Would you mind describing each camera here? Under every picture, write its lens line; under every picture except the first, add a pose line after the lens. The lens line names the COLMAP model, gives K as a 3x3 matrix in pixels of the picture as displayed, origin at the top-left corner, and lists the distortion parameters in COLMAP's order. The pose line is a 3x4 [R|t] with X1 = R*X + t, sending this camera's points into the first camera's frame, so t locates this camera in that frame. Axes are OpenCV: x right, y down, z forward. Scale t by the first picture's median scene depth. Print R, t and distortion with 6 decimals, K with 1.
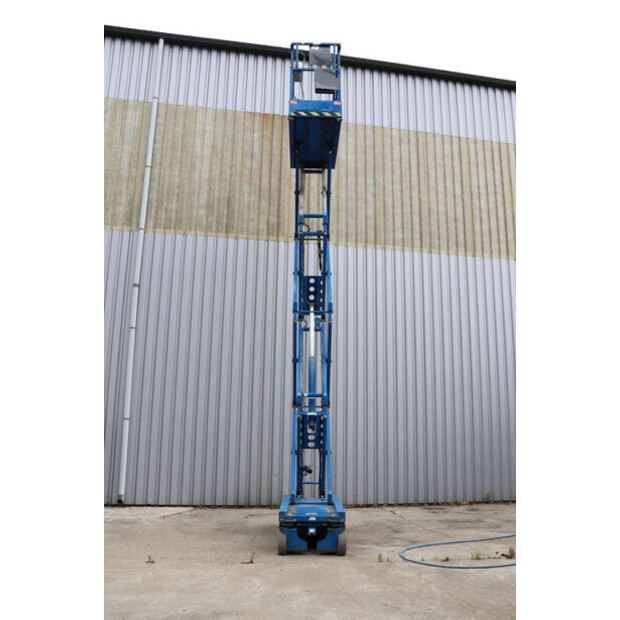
lens RADIAL K [[567.3, 0, 310.0], [0, 567.3, 310.0], [0, 0, 1]] dist [-0.095724, 0.010668]
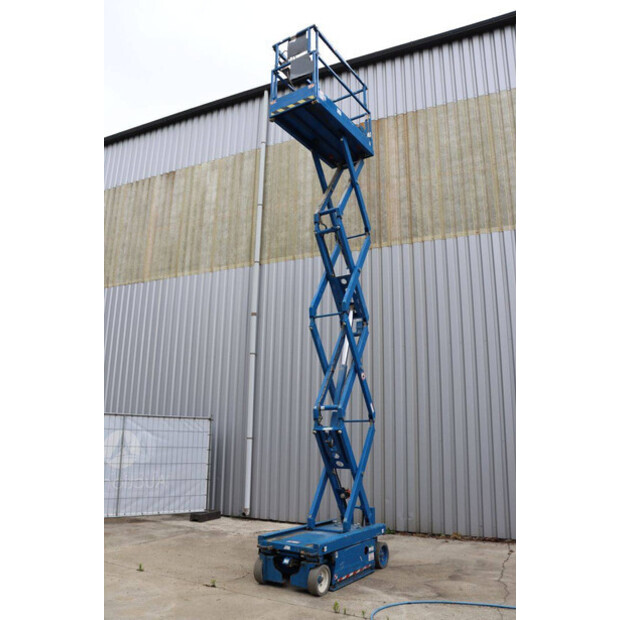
lens RADIAL K [[525.0, 0, 310.0], [0, 525.0, 310.0], [0, 0, 1]] dist [-0.146619, 0.118527]
pose [[0.811575, -0.142346, -0.566642, 0.340841], [0.110046, 0.989750, -0.091021, 0.050930], [0.573791, 0.011514, 0.818921, 0.226436]]
